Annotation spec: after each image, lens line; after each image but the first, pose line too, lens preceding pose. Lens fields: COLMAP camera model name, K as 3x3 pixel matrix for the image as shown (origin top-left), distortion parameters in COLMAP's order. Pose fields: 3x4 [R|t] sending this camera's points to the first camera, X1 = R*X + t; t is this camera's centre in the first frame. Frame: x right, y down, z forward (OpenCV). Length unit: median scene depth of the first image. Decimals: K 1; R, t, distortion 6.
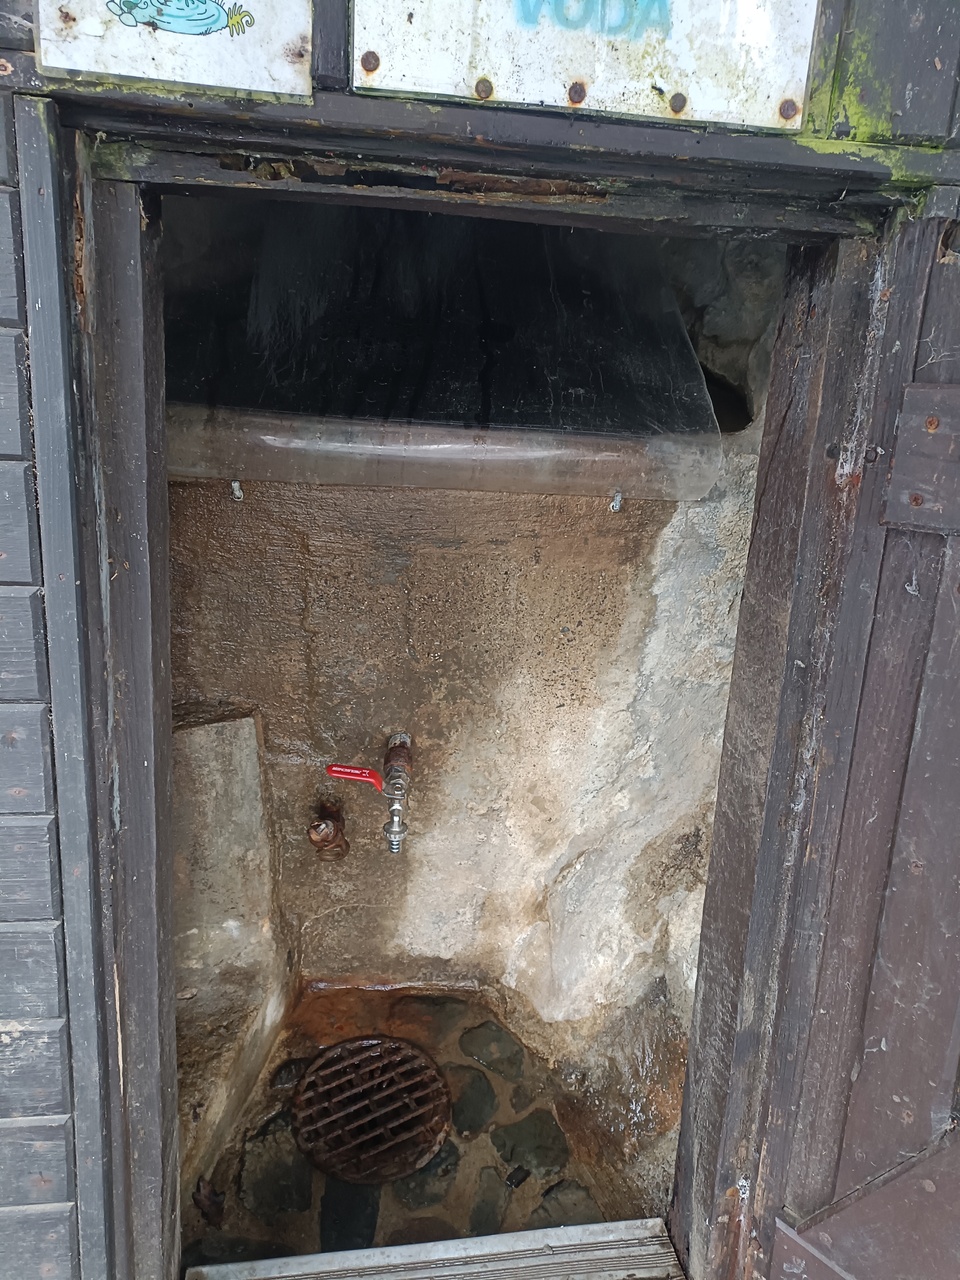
lens RADIAL K [[927.8, 0, 480.0], [0, 927.8, 640.0], [0, 0, 1]] dist [0.035028, -0.036871]
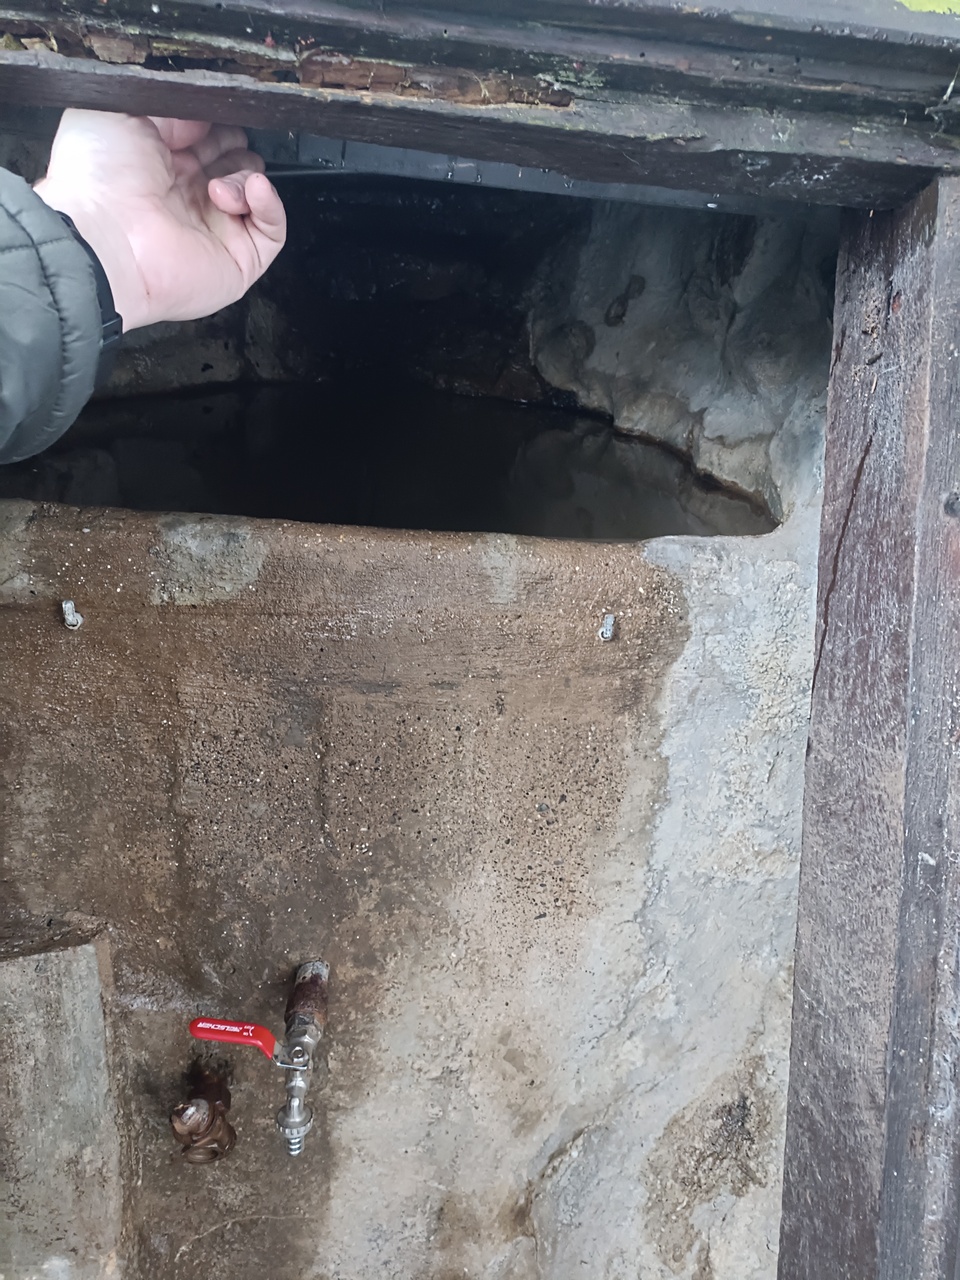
lens RADIAL K [[927.8, 0, 480.0], [0, 927.8, 640.0], [0, 0, 1]] dist [0.035028, -0.036871]
pose [[0.999880, -0.013204, 0.008117, 0.038375], [0.014517, 0.981265, -0.192117, -0.000700], [-0.005428, 0.192212, 0.981338, 0.267113]]
